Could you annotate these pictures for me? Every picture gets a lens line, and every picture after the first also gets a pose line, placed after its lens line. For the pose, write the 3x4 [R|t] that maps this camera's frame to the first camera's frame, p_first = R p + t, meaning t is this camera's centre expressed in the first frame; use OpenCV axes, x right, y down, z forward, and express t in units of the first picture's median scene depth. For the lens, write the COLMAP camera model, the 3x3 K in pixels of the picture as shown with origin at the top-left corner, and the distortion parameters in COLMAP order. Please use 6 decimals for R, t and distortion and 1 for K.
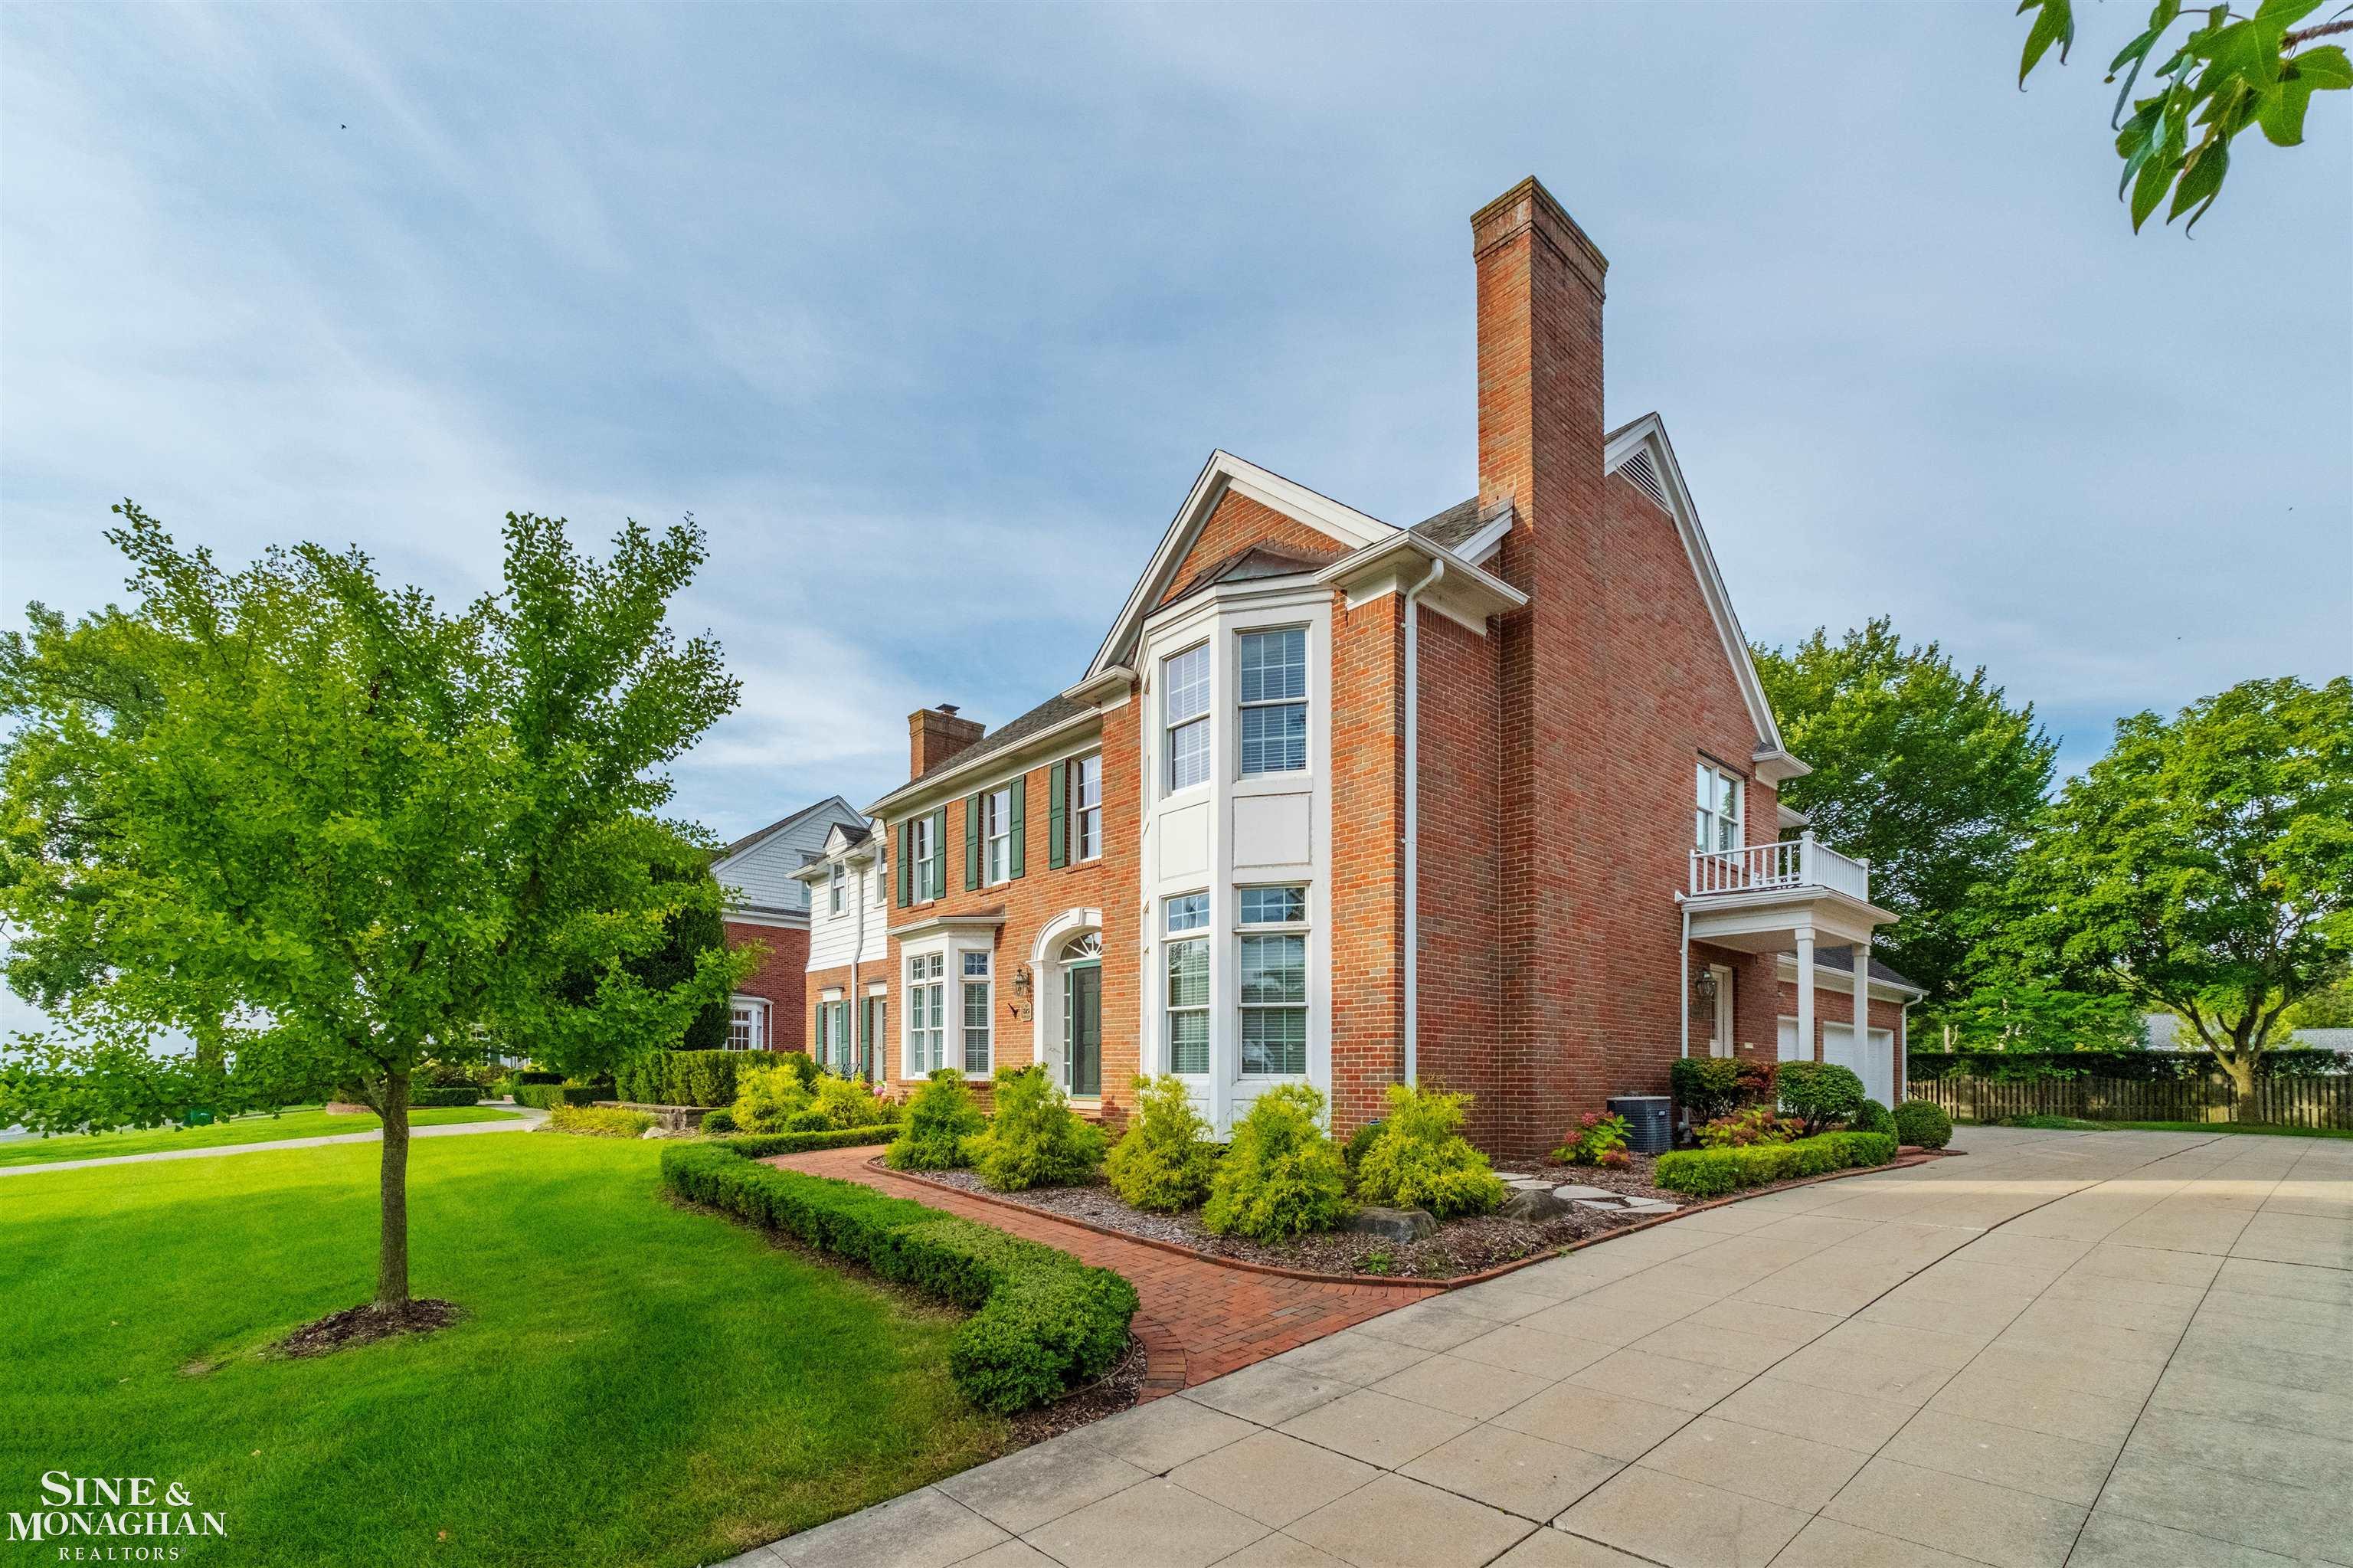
lens RADIAL K [[1041.8, 0, 1203.9], [0, 1041.8, 1064.4], [0, 0, 1]] dist [-0.001245, 0.000087]
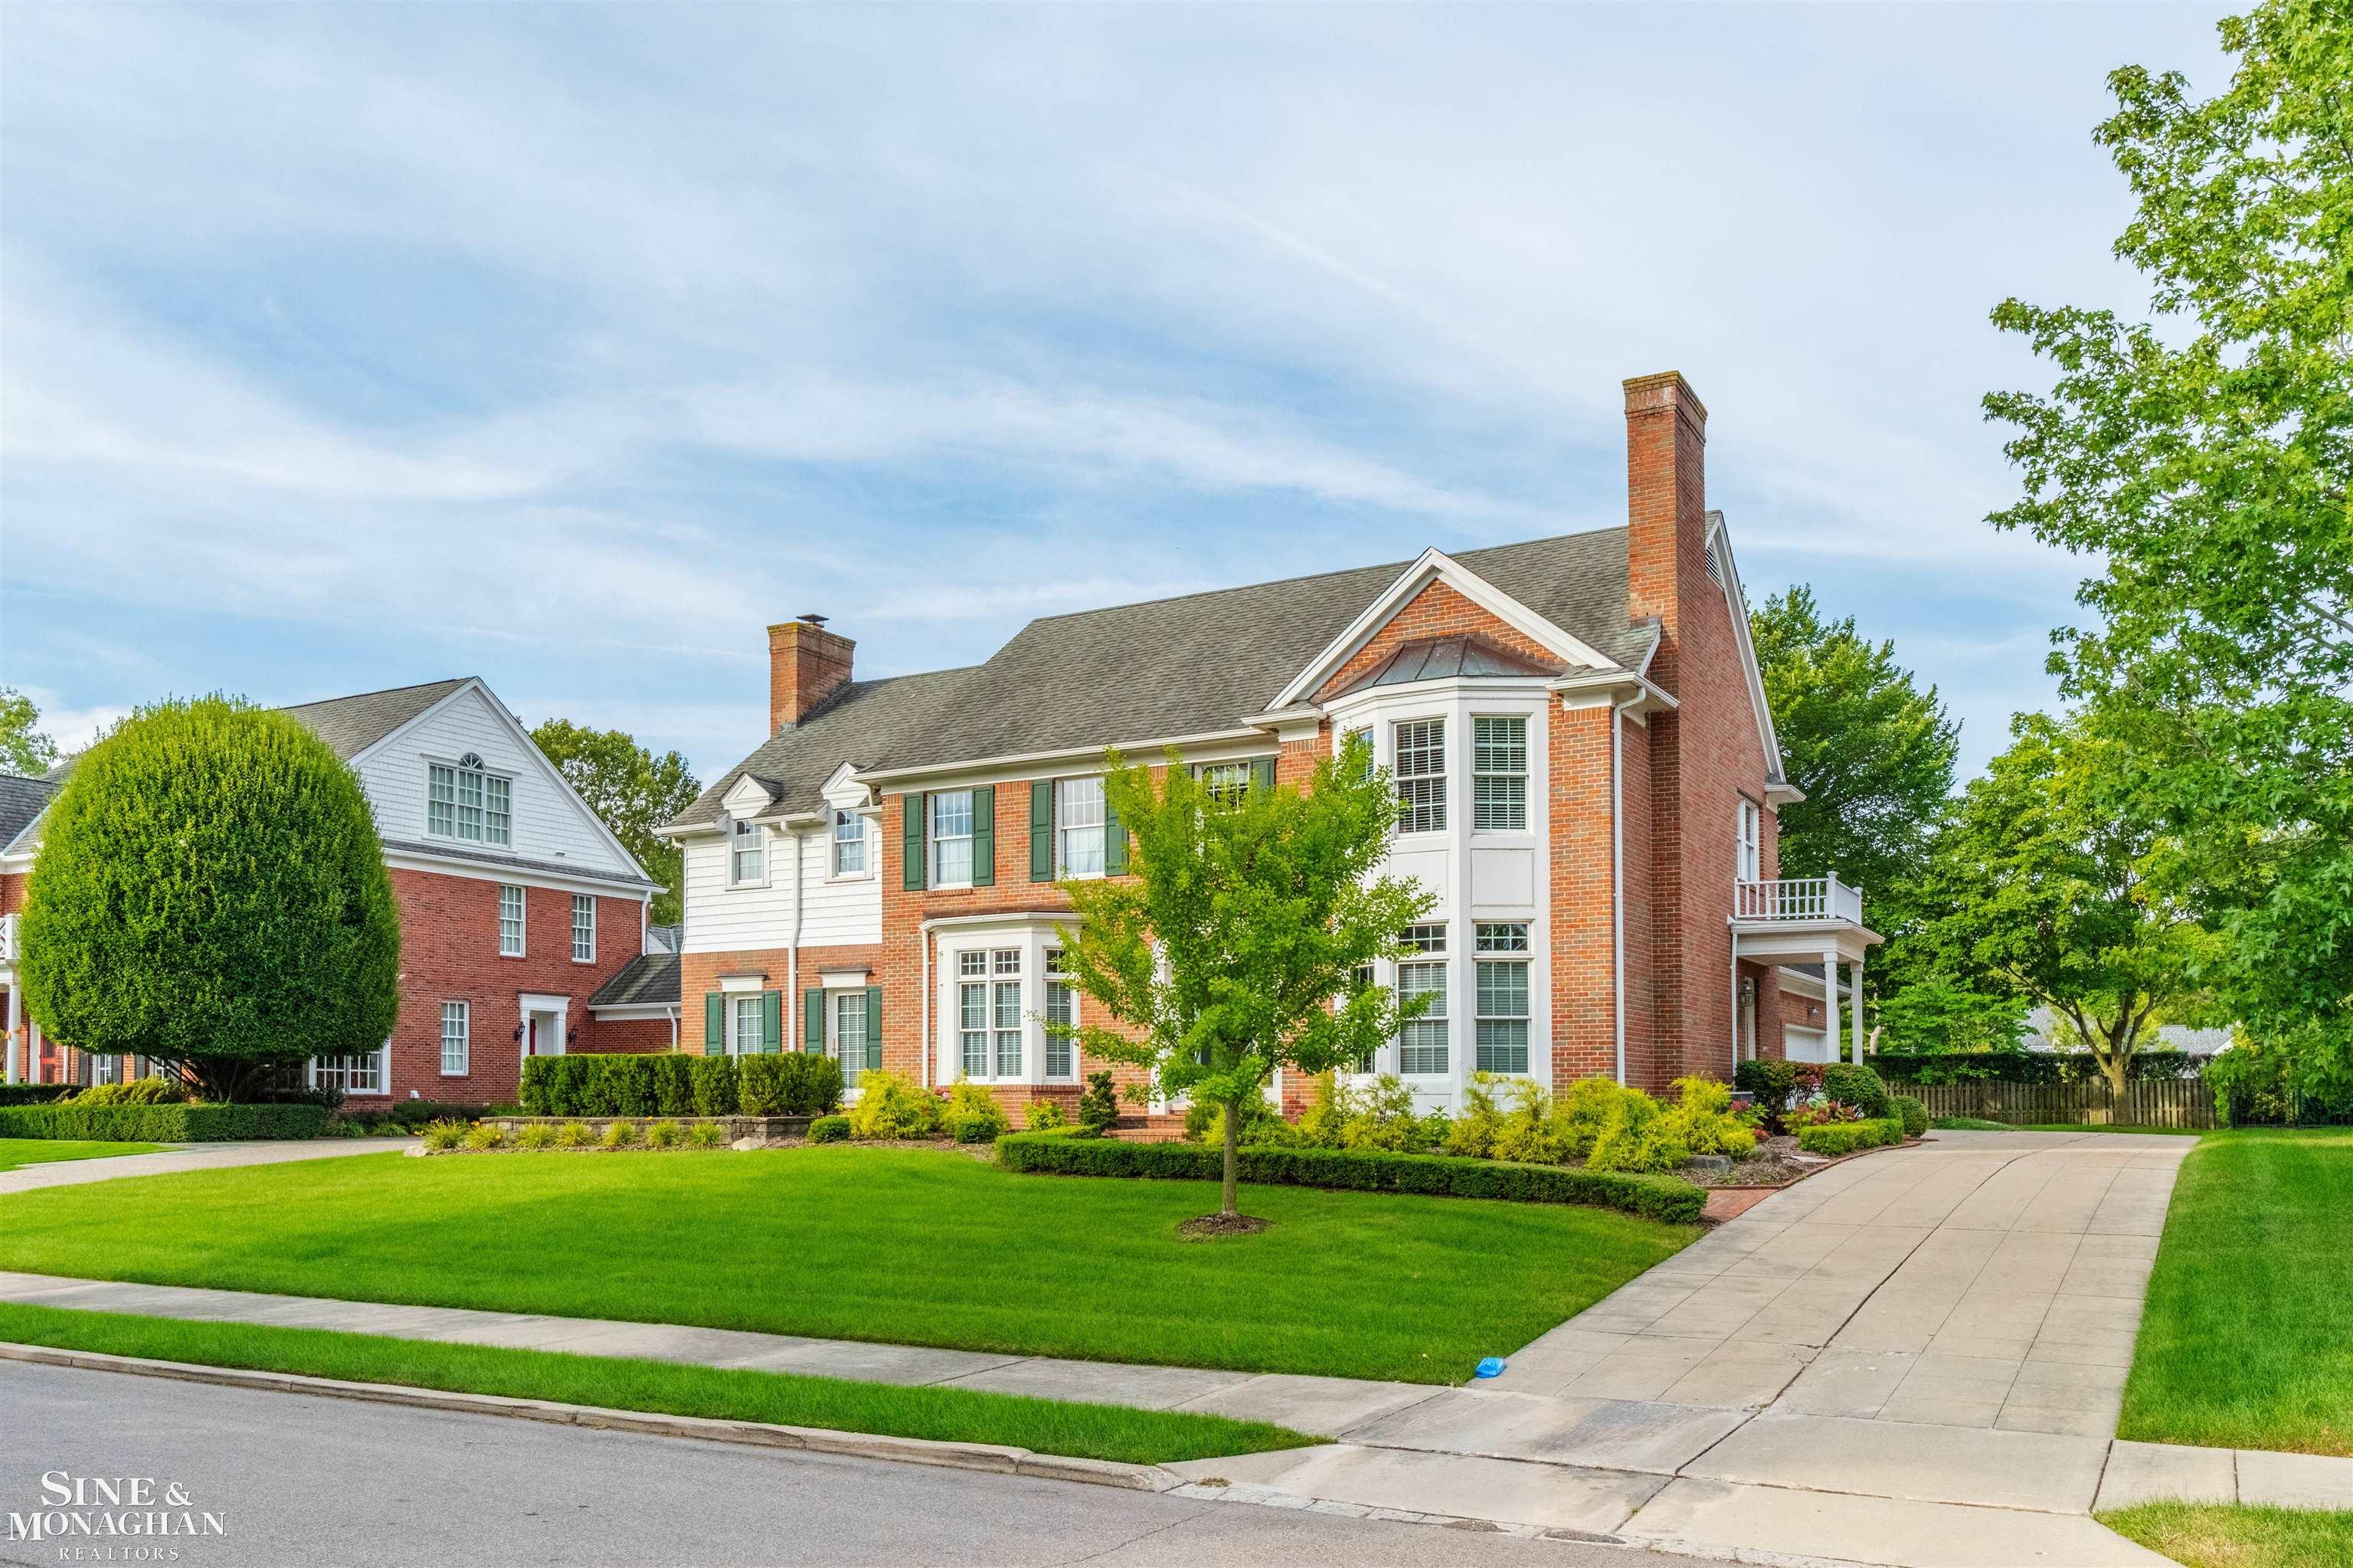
lens RADIAL K [[1815.6, 0, 1183.4], [0, 1815.6, 1041.7], [0, 0, 1]] dist [0.009483, -0.002055]
pose [[0.950954, 0.002673, 0.309322, -0.599789], [0.002439, 0.999867, -0.016140, 0.003453], [-0.309324, 0.016103, 0.950820, -0.583793]]
